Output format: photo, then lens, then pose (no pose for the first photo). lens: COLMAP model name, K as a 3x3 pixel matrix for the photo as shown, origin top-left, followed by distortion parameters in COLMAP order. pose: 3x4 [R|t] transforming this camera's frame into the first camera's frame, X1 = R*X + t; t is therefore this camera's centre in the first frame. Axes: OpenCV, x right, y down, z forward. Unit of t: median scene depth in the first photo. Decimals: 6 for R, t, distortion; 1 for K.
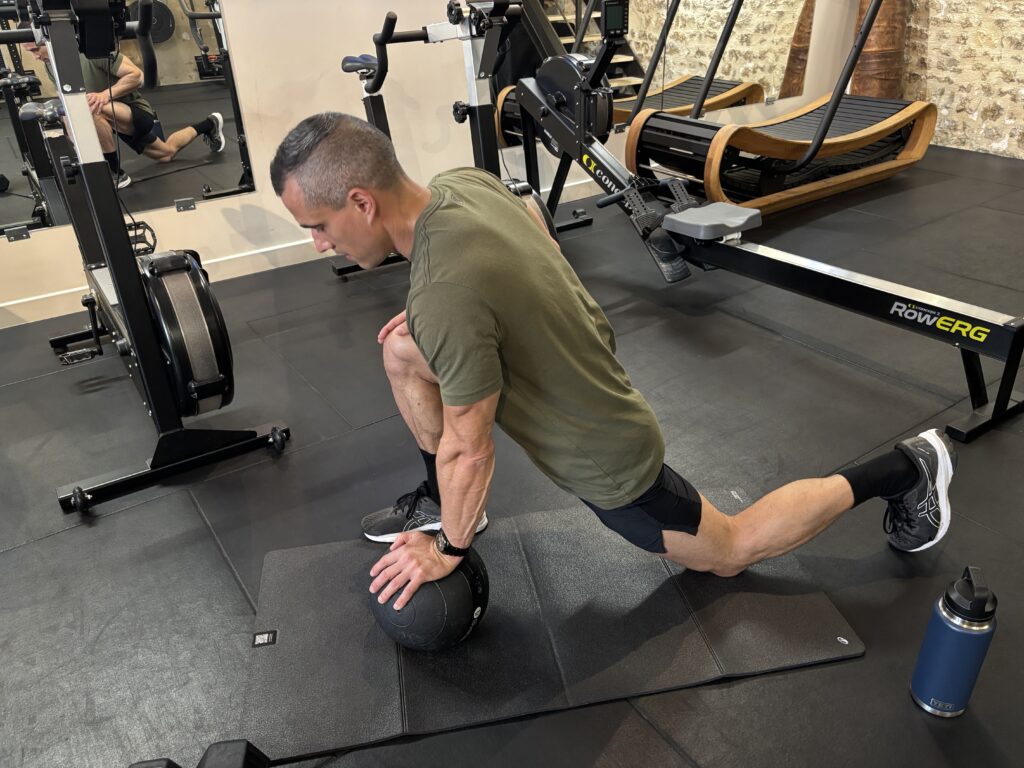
lens RADIAL K [[761.9, 0, 512.0], [0, 761.9, 384.0], [0, 0, 1]] dist [0.040200, -0.061180]
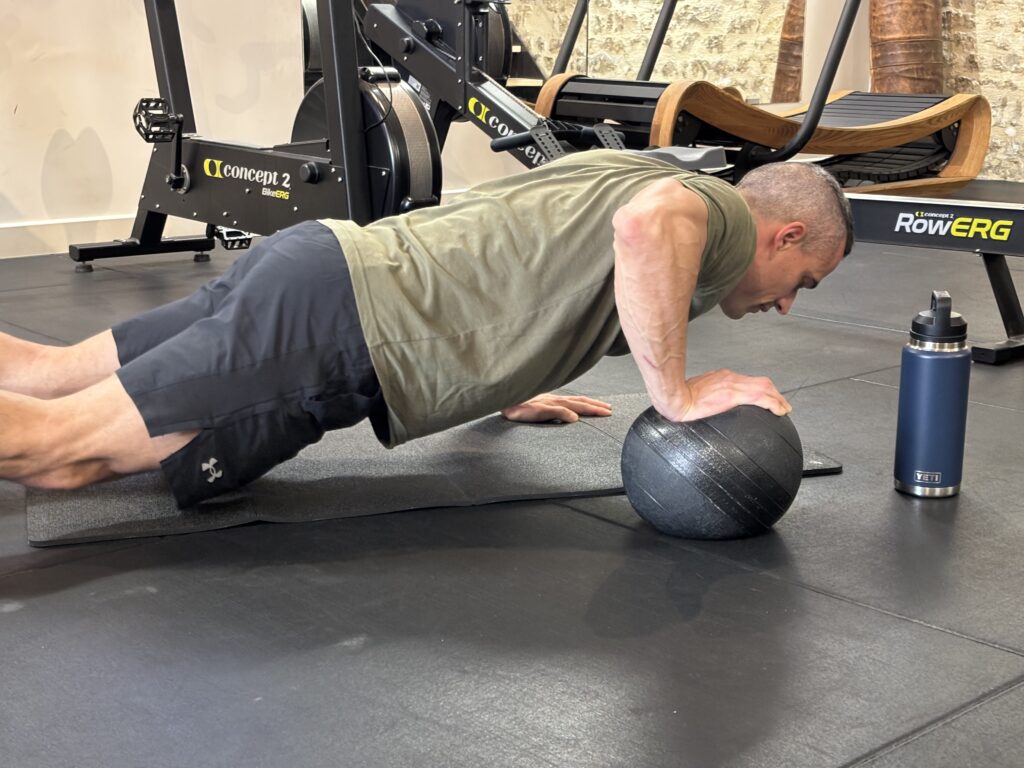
lens RADIAL K [[1491.2, 0, 512.0], [0, 1491.2, 384.0], [0, 0, 1]] dist [0.002776, -0.035344]
pose [[0.991871, 0.014908, 0.126369, -0.022008], [0.018029, 0.966628, -0.255549, 0.199561], [-0.125961, 0.255750, 0.958502, -0.135568]]
